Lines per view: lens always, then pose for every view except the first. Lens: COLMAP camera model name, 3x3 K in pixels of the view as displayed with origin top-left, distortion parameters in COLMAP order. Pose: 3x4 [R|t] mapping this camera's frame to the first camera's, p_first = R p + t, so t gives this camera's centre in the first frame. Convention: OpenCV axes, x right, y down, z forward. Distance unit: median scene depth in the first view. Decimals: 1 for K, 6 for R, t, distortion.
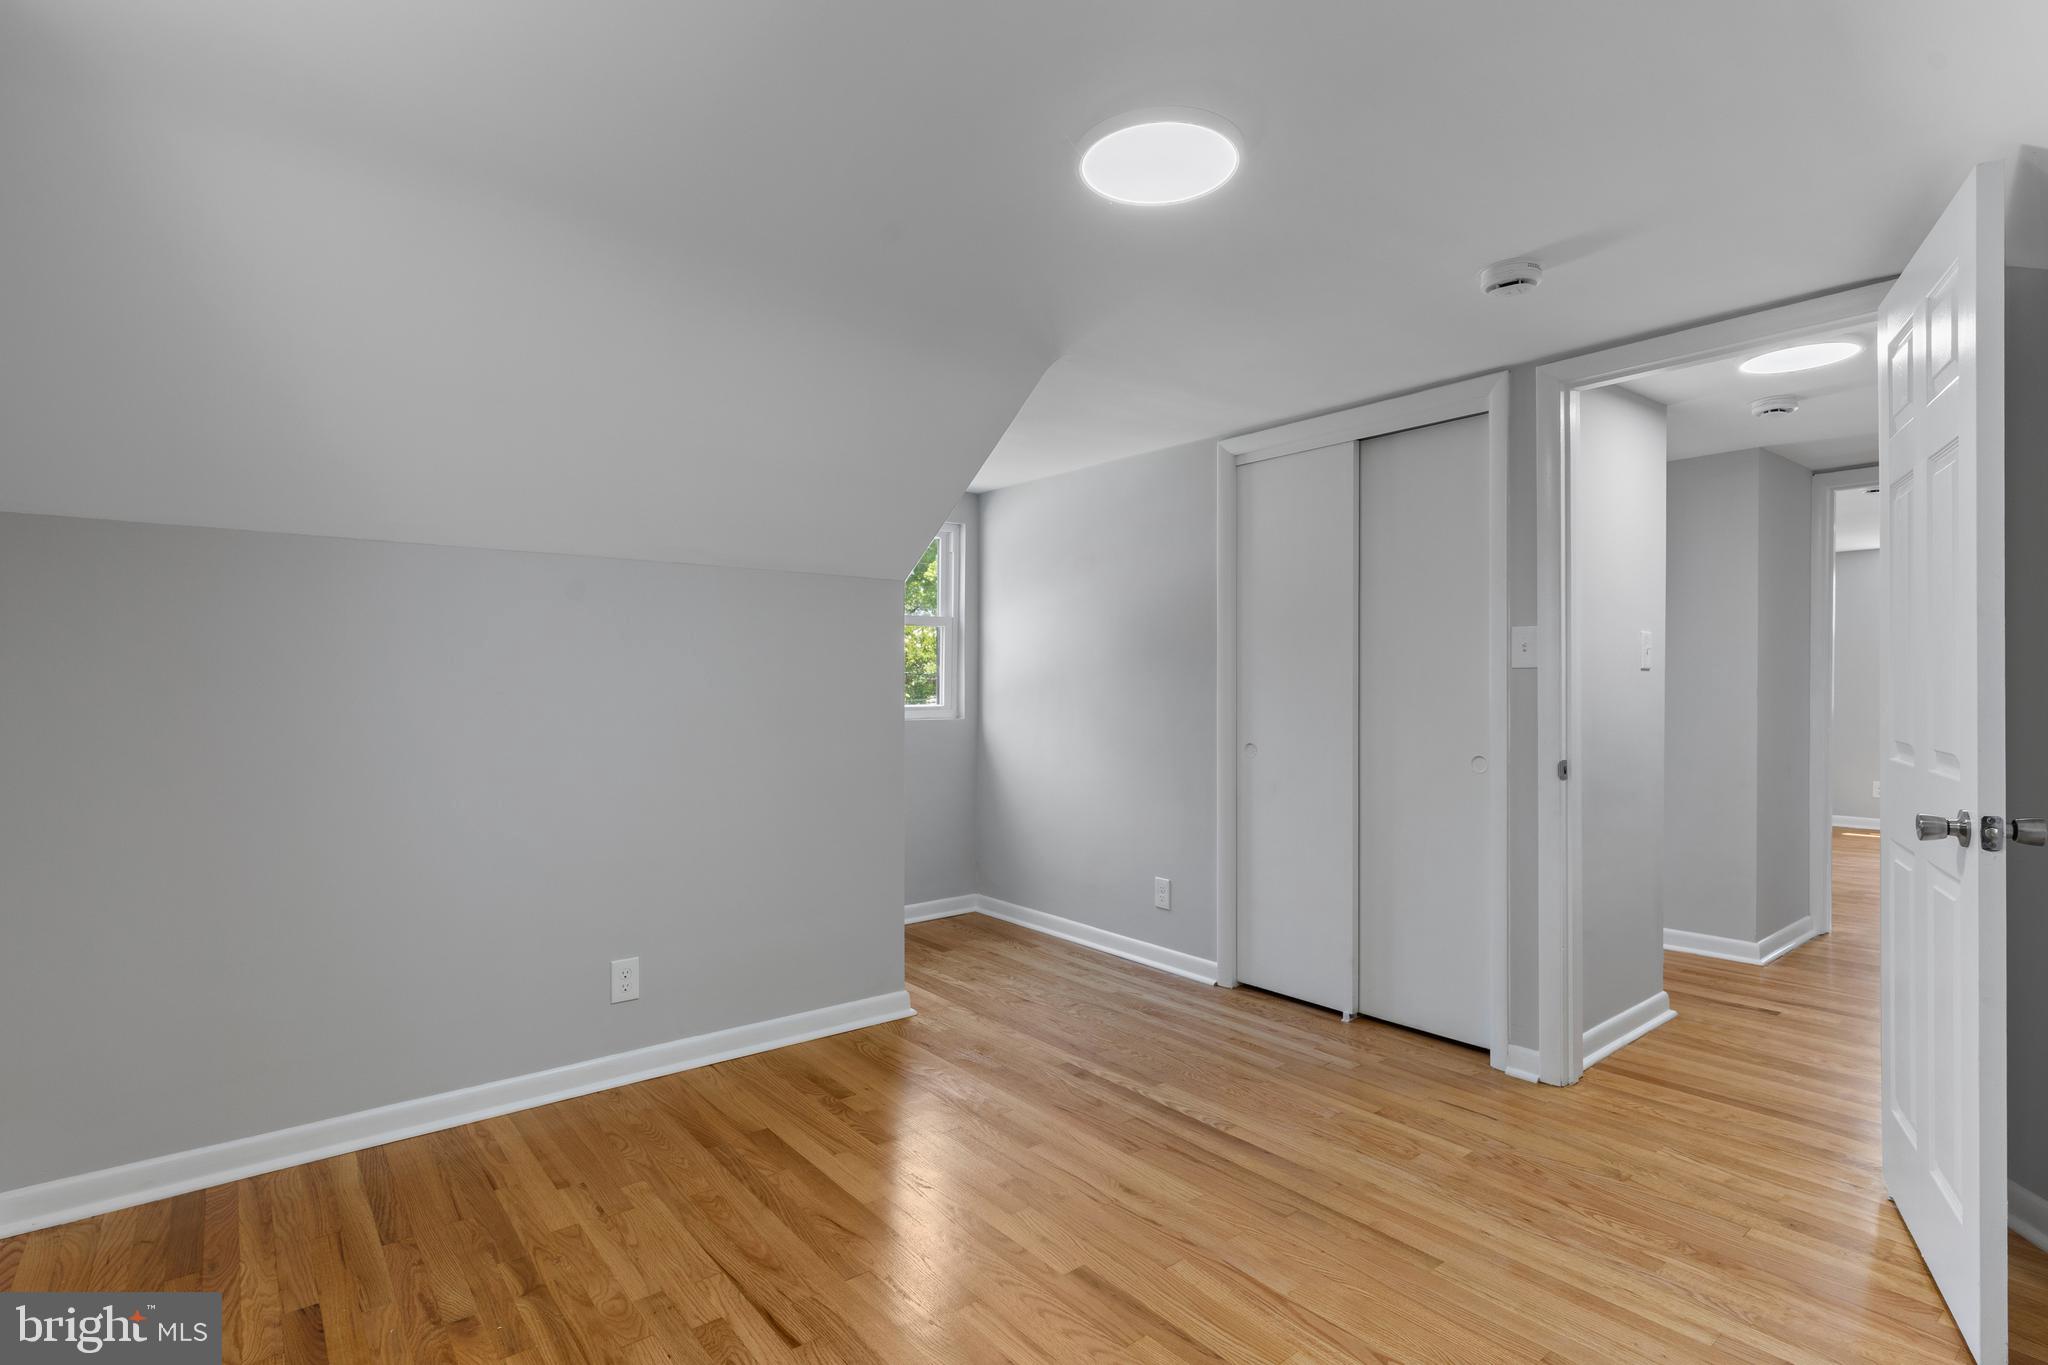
lens RADIAL K [[1016.5, 0, 1025.4], [0, 1016.5, 678.9], [0, 0, 1]] dist [0.008294, -0.001175]
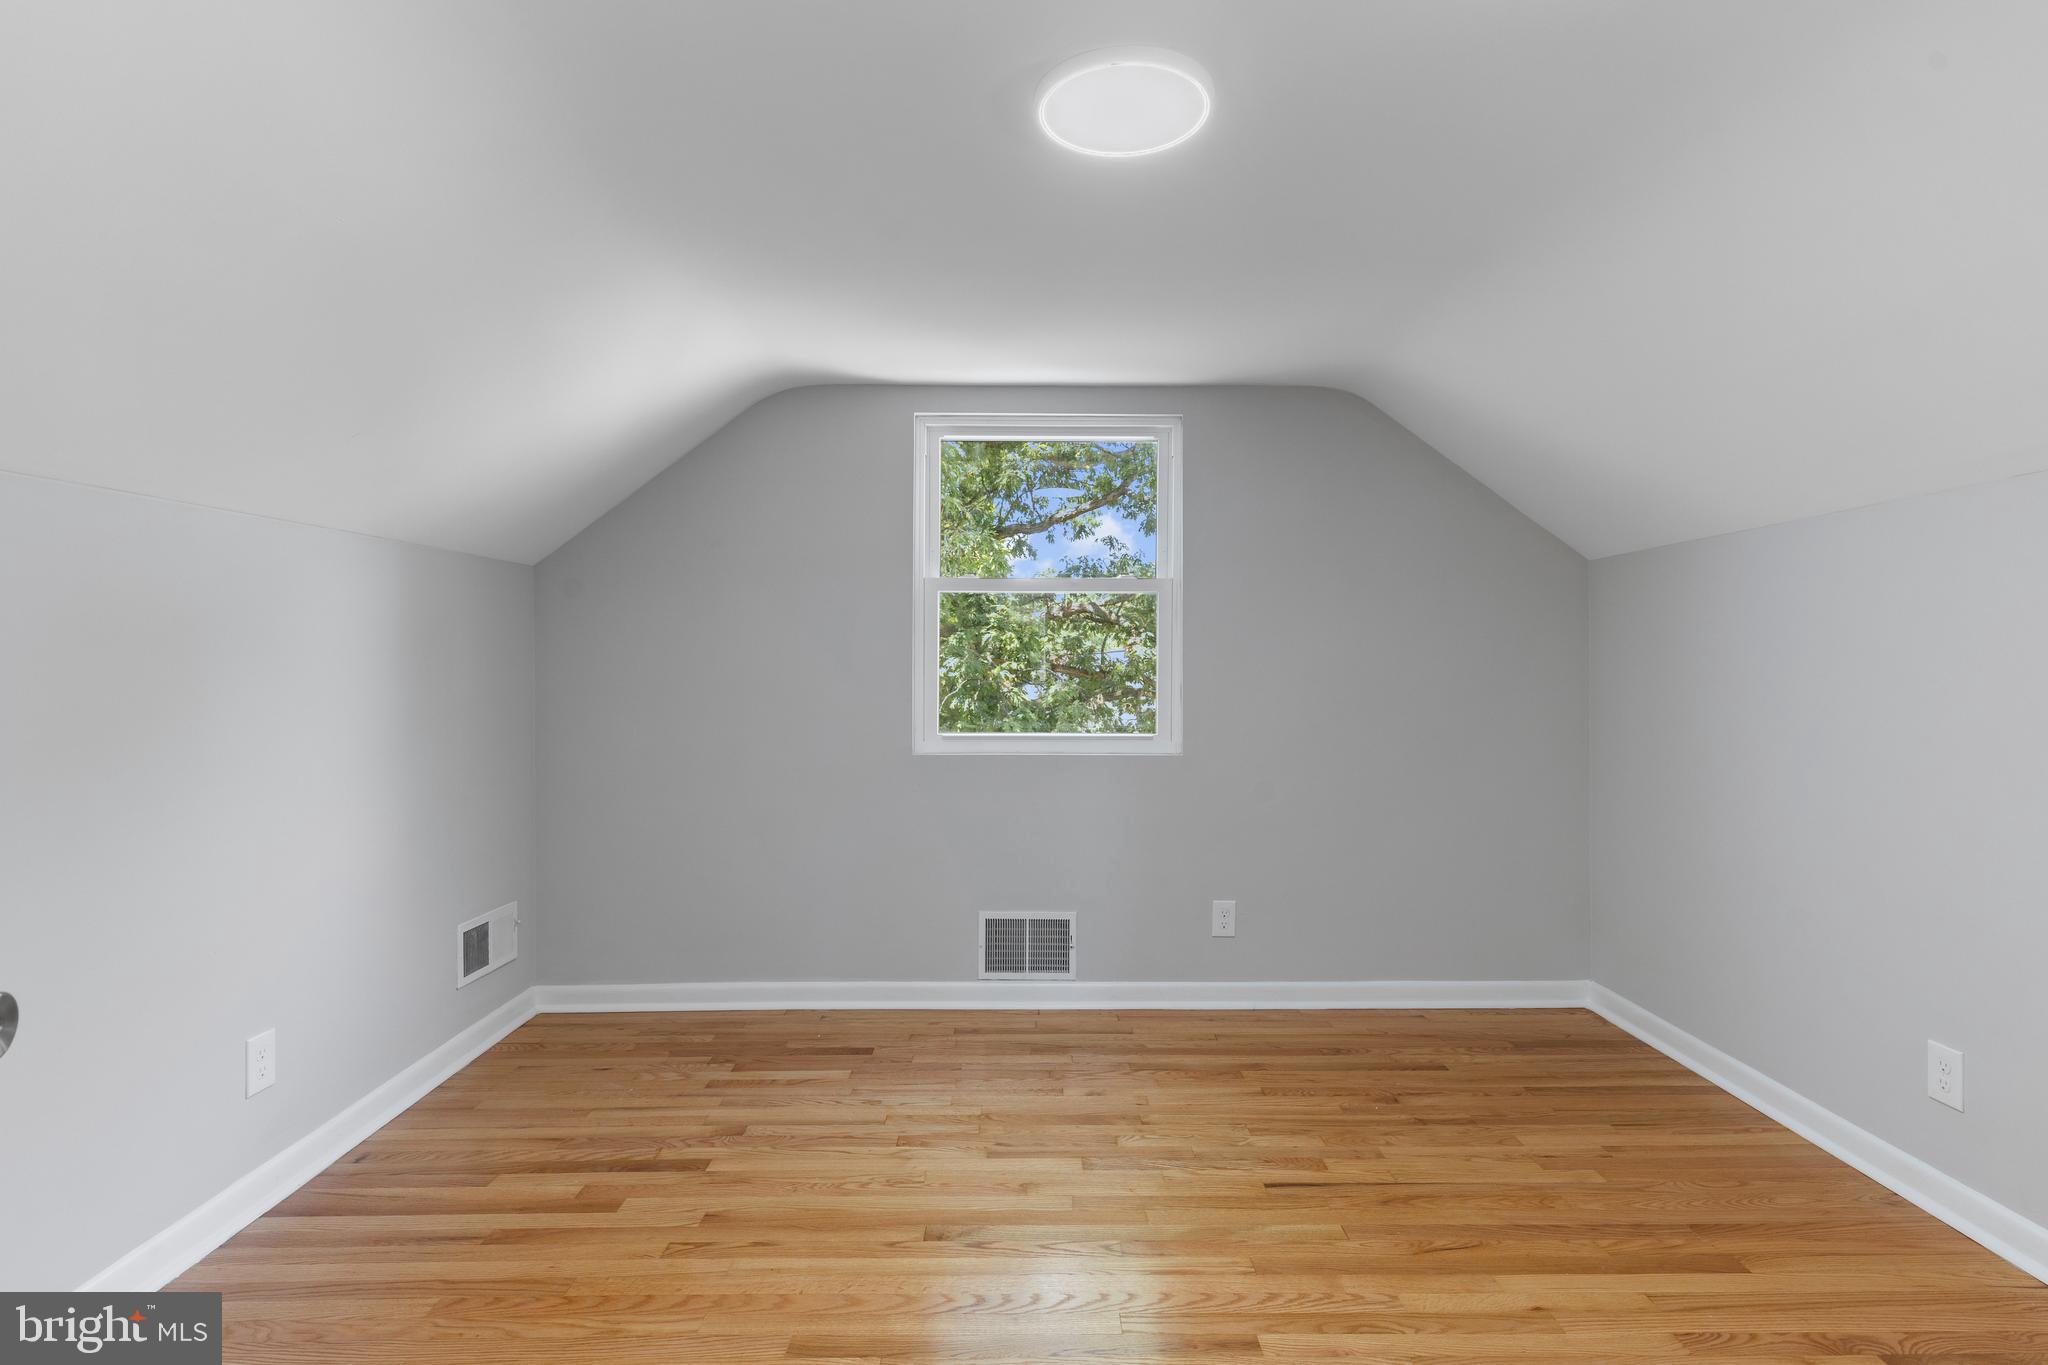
lens RADIAL K [[1016.5, 0, 1023.9], [0, 1016.5, 675.8], [0, 0, 1]] dist [0.008294, -0.001175]
pose [[-0.610922, 0.012570, -0.791591, 0.737027], [-0.002309, 0.999841, 0.017659, 0.003877], [0.791688, 0.012616, -0.610796, 1.192438]]
